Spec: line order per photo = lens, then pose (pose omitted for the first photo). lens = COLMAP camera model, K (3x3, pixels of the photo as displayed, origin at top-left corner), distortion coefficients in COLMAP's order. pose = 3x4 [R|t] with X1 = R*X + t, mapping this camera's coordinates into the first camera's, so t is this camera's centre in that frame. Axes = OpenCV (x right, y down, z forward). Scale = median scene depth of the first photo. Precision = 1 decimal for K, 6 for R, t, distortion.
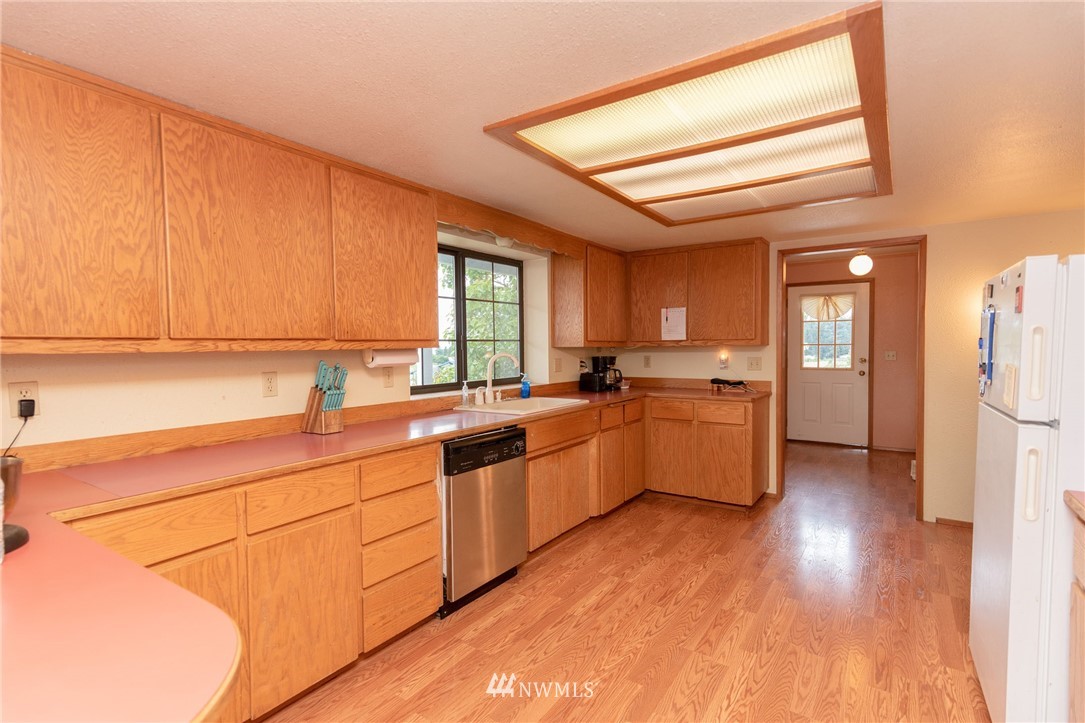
lens RADIAL K [[525.0, 0, 540.5], [0, 525.0, 363.2], [0, 0, 1]] dist [0.016728, -0.000074]
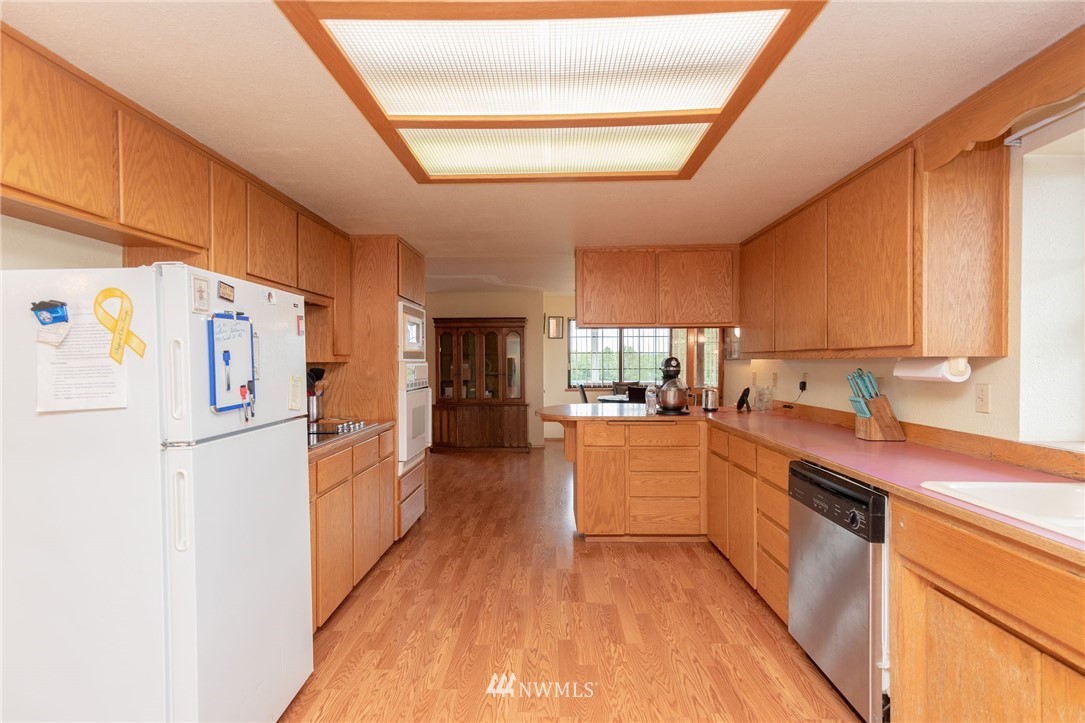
lens RADIAL K [[525.0, 0, 540.5], [0, 525.0, 363.2], [0, 0, 1]] dist [0.016728, -0.000074]
pose [[-0.835708, 0.014441, -0.548984, 0.559541], [-0.008102, 0.999221, 0.038619, -0.040395], [0.549115, 0.036722, -0.834940, 1.209354]]
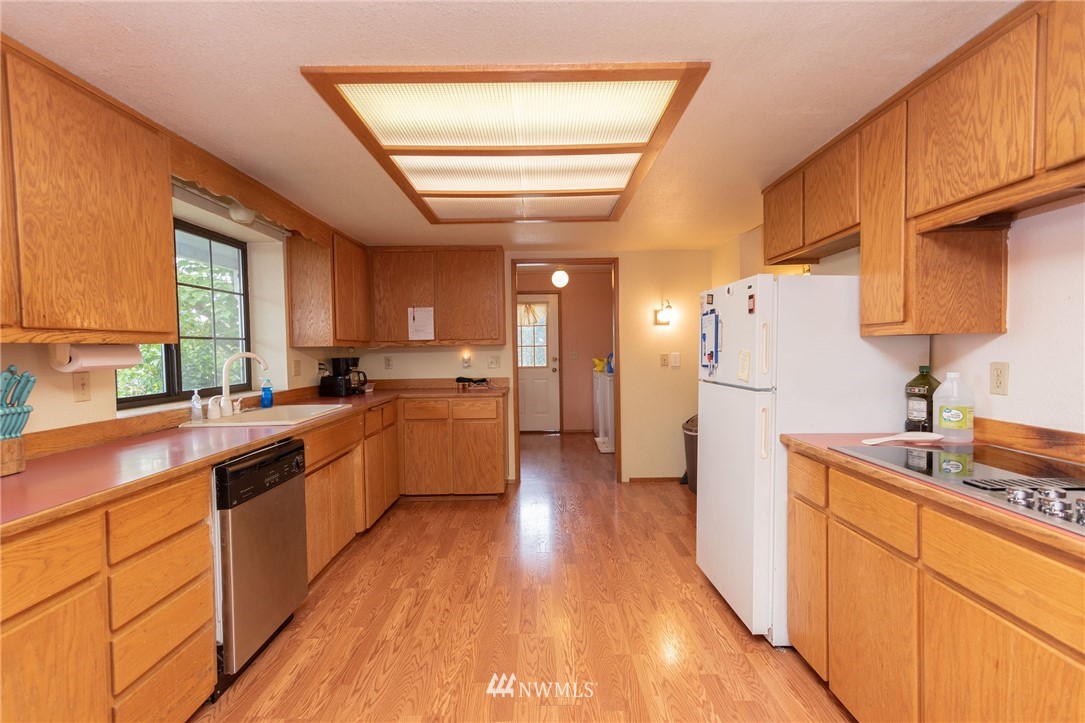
lens RADIAL K [[525.0, 0, 540.5], [0, 525.0, 363.2], [0, 0, 1]] dist [0.016728, -0.000074]
pose [[0.822636, -0.020364, 0.568203, -0.182429], [0.027257, 0.999622, -0.003636, 0.014137], [-0.567914, 0.018479, 0.822880, 0.084187]]
